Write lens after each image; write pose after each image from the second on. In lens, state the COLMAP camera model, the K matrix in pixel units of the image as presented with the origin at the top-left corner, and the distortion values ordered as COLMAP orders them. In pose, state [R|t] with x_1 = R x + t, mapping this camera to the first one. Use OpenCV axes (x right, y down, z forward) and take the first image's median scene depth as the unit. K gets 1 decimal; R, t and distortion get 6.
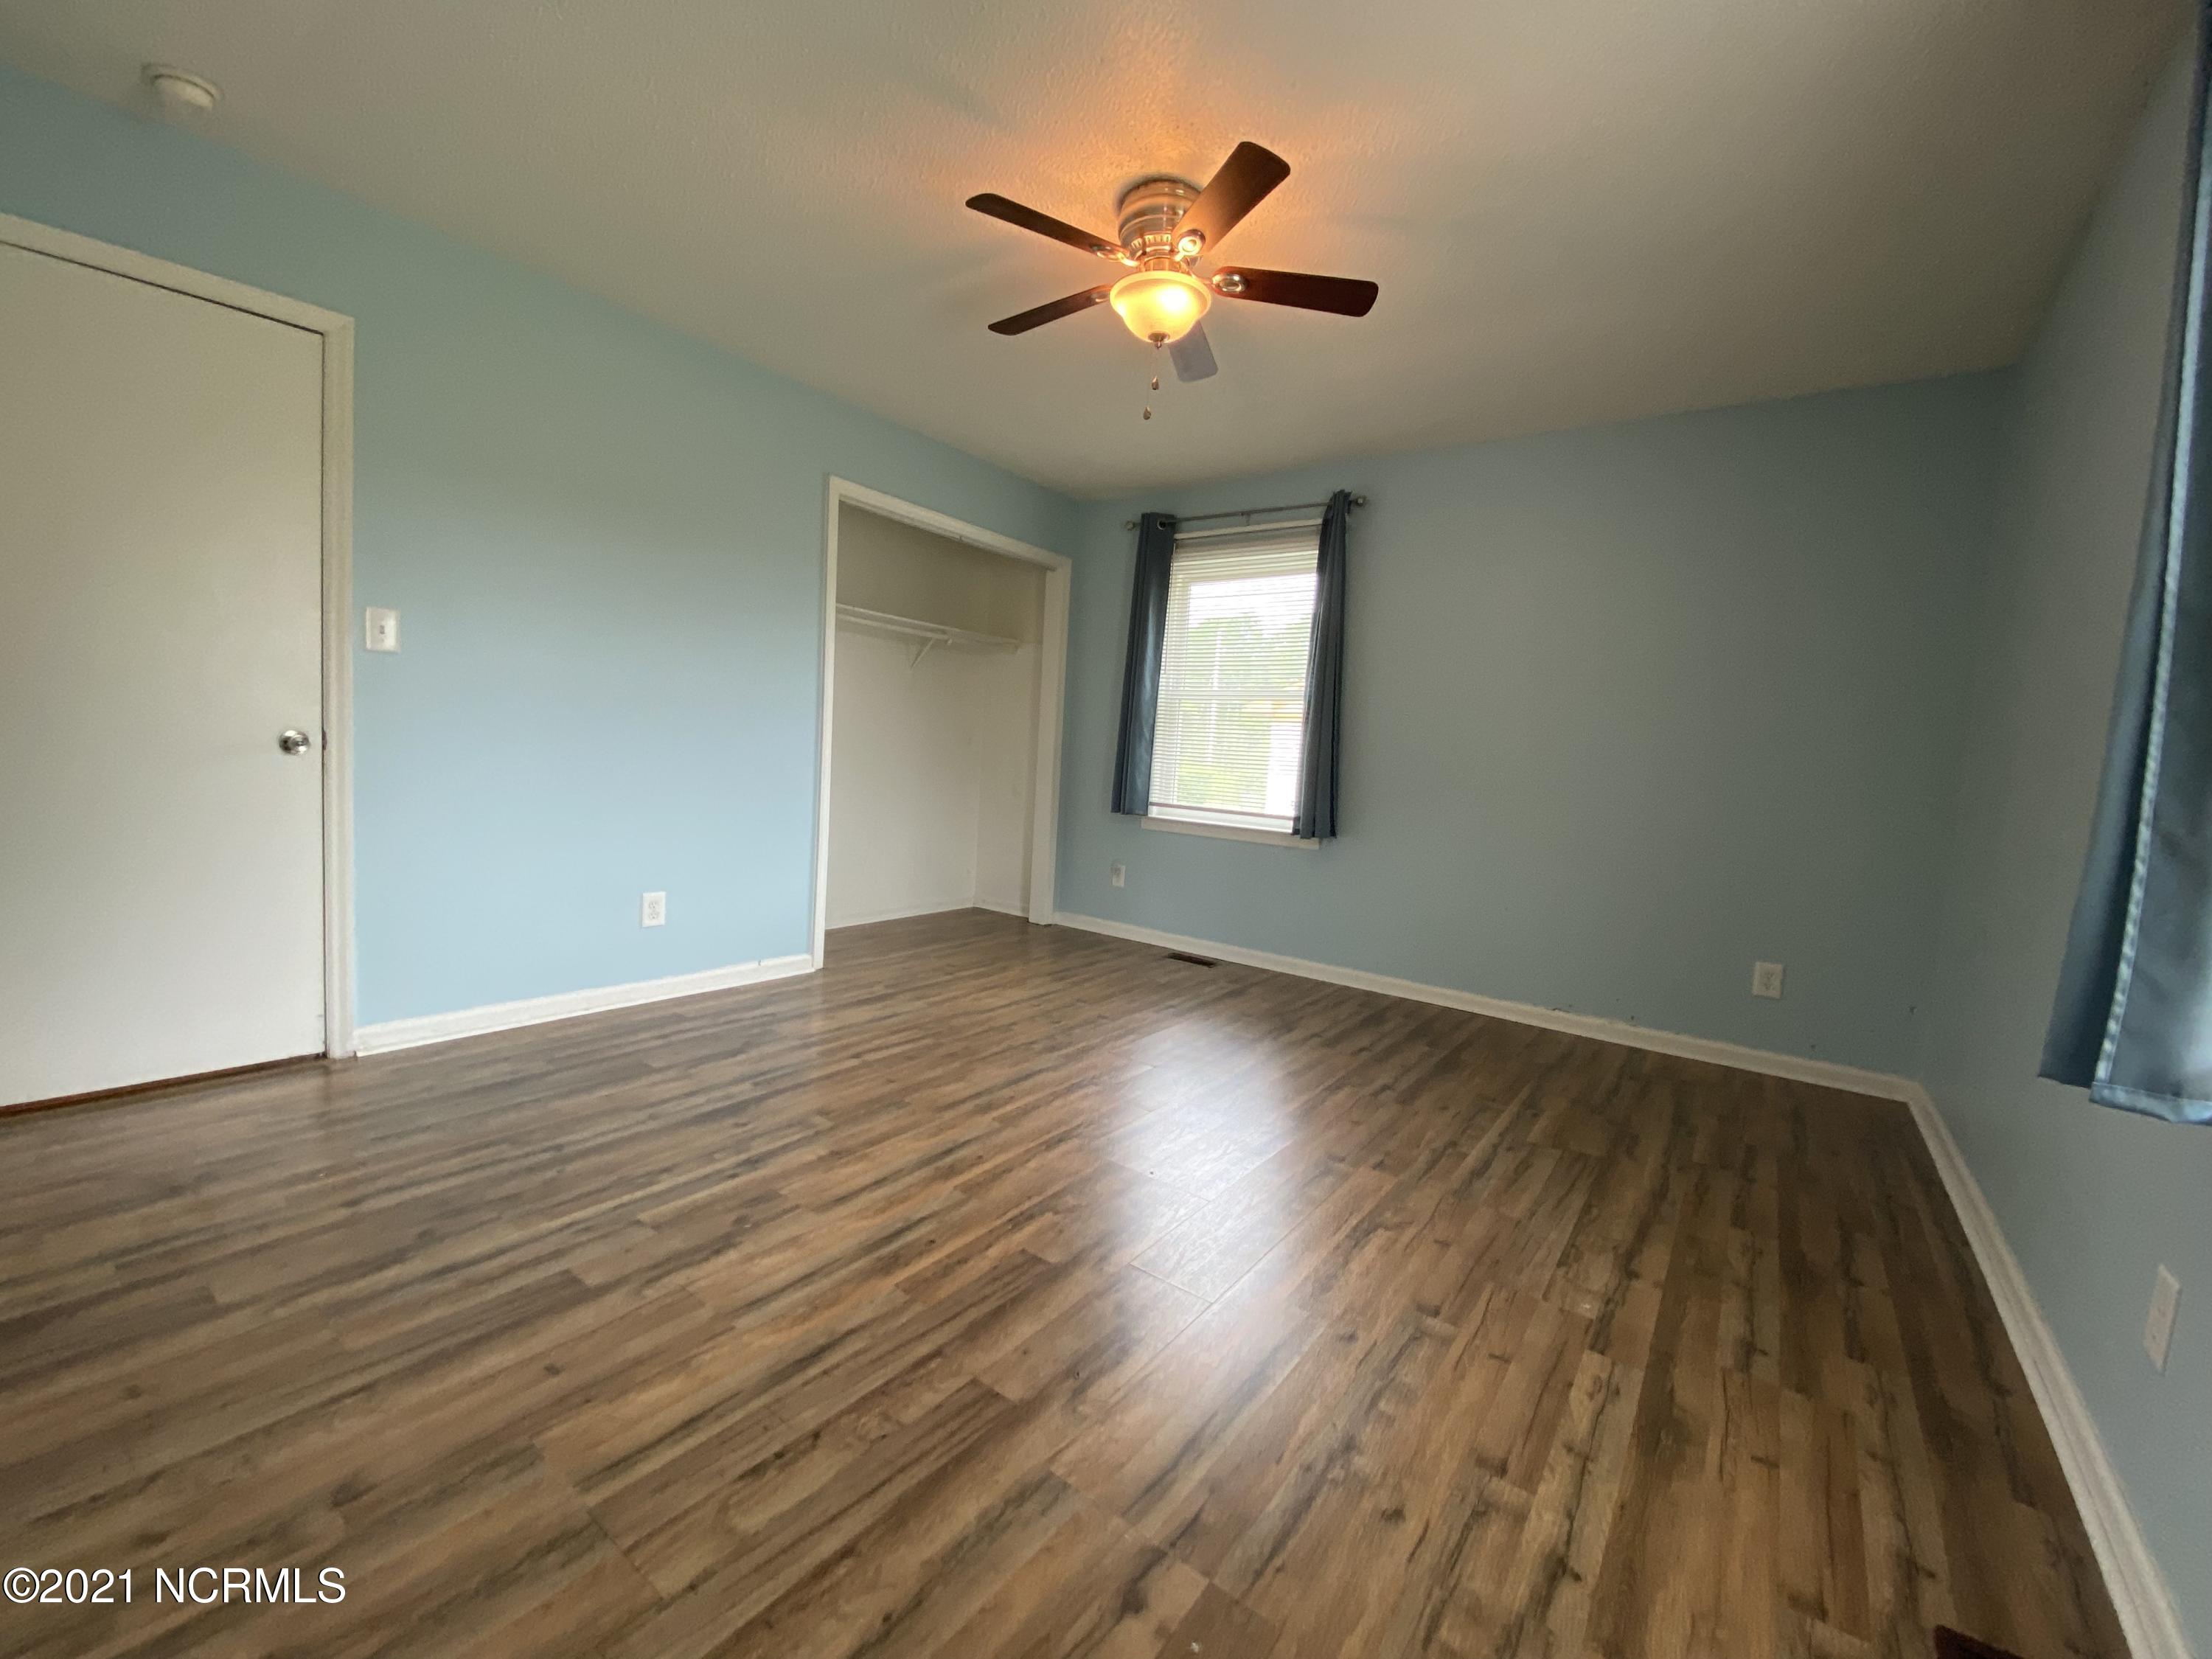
lens RADIAL K [[907.6, 0, 1112.7], [0, 907.6, 820.2], [0, 0, 1]] dist [-0.000788, -0.011500]
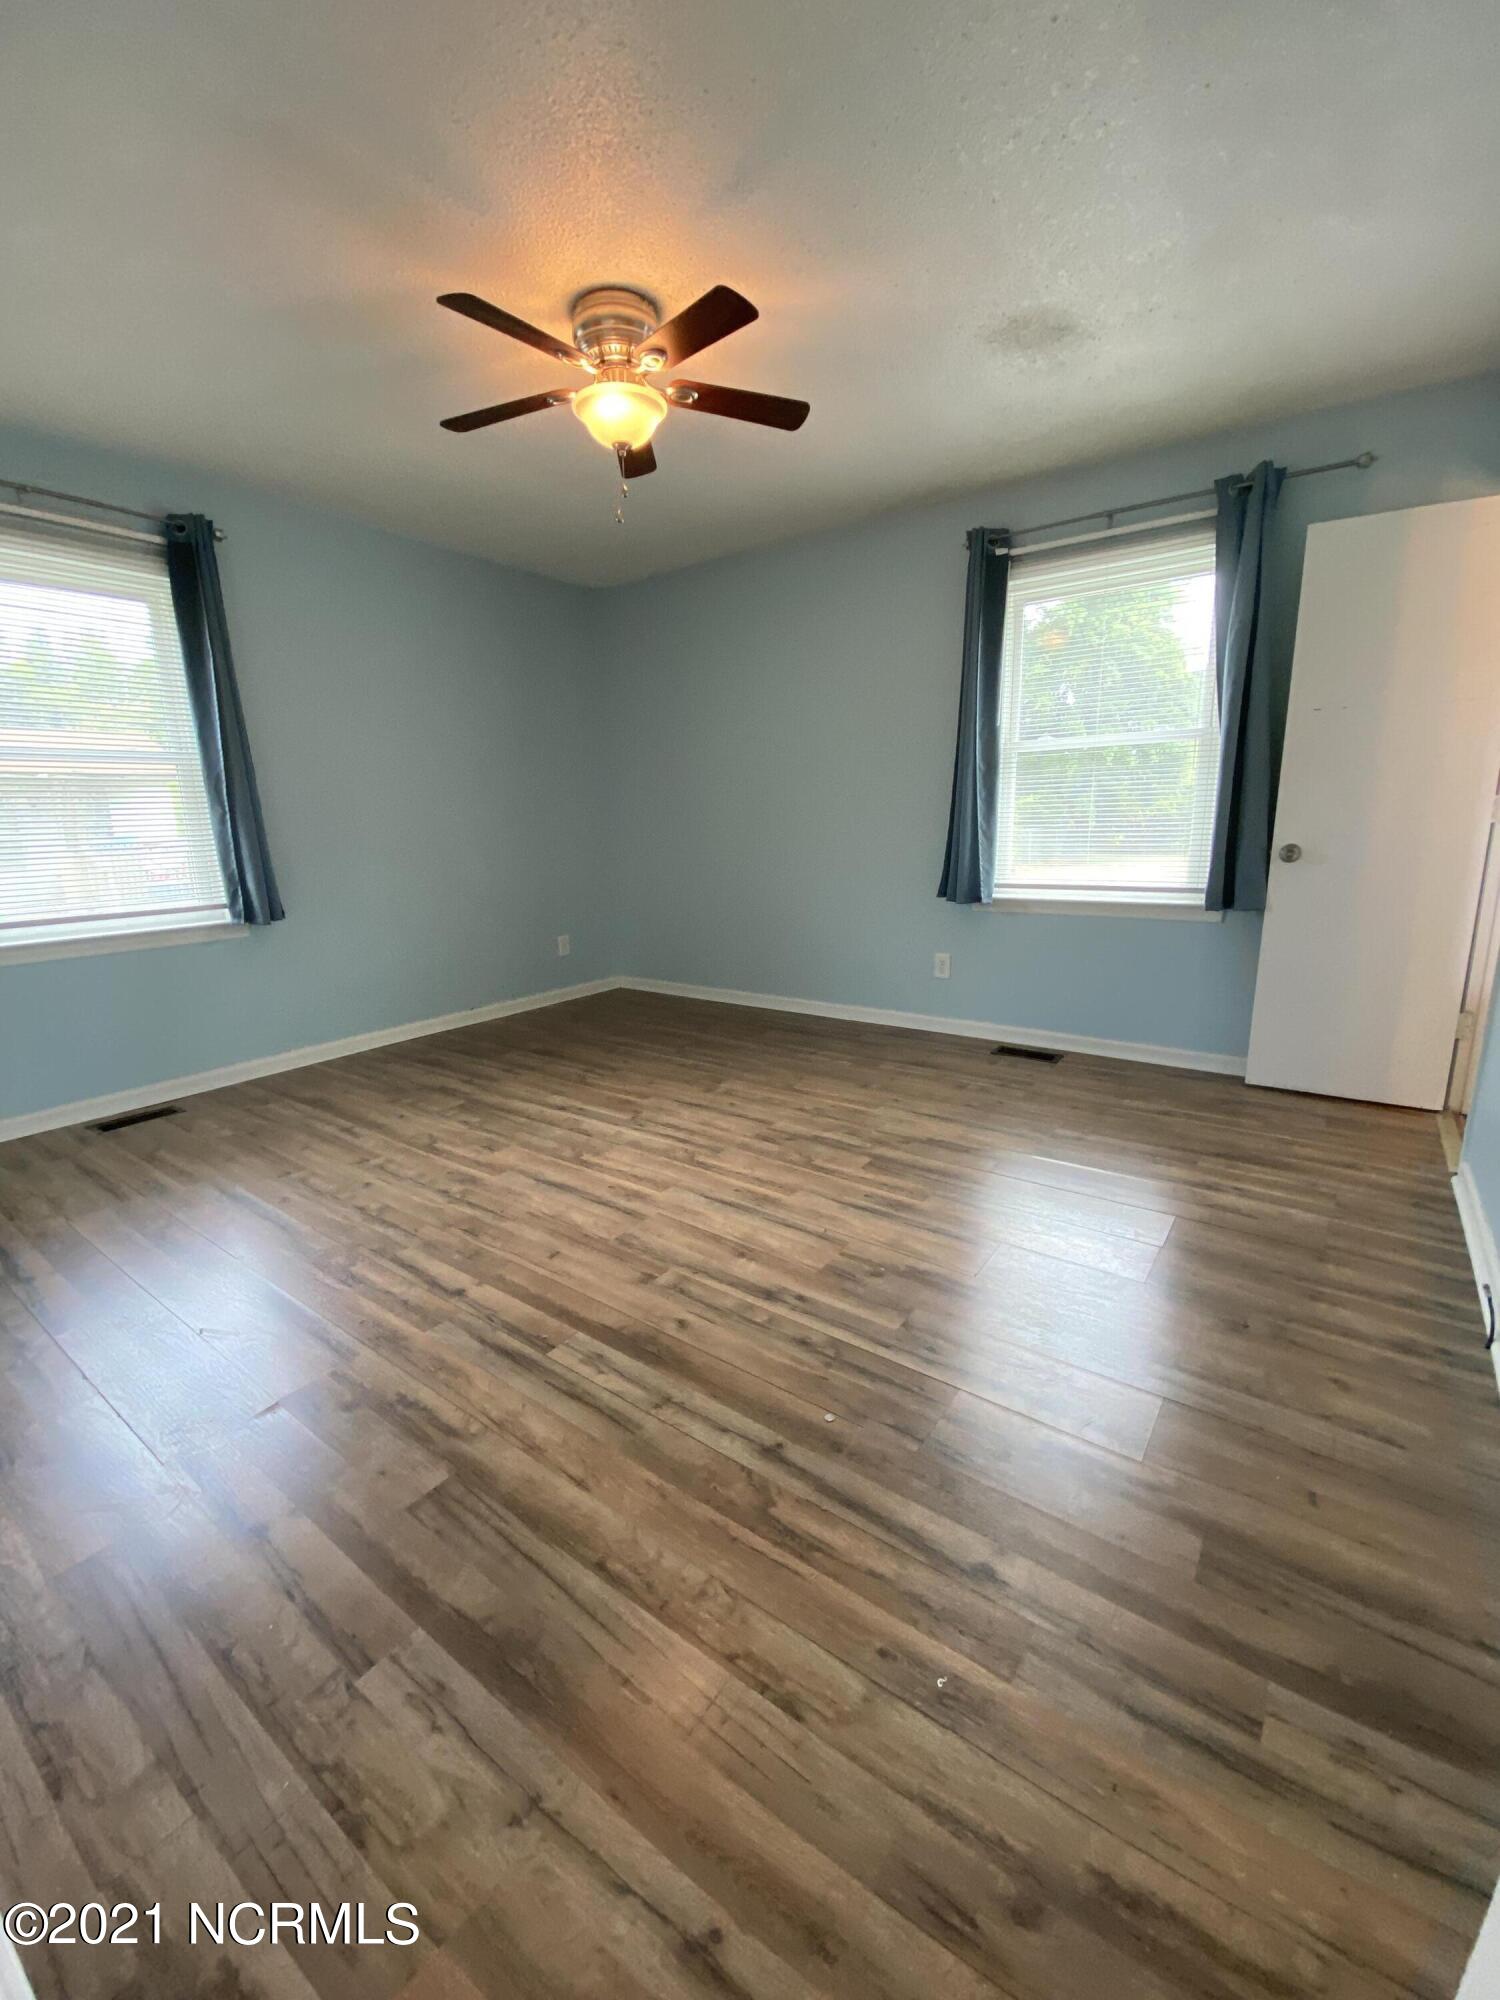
lens RADIAL K [[820.6, 0, 755.8], [0, 820.6, 1003.2], [0, 0, 1]] dist [-0.000788, -0.011500]
pose [[-0.025458, -0.282675, 0.958878, -1.013910], [0.091277, 0.954525, 0.283816, -0.156116], [-0.995500, 0.094749, 0.001501, 0.859440]]
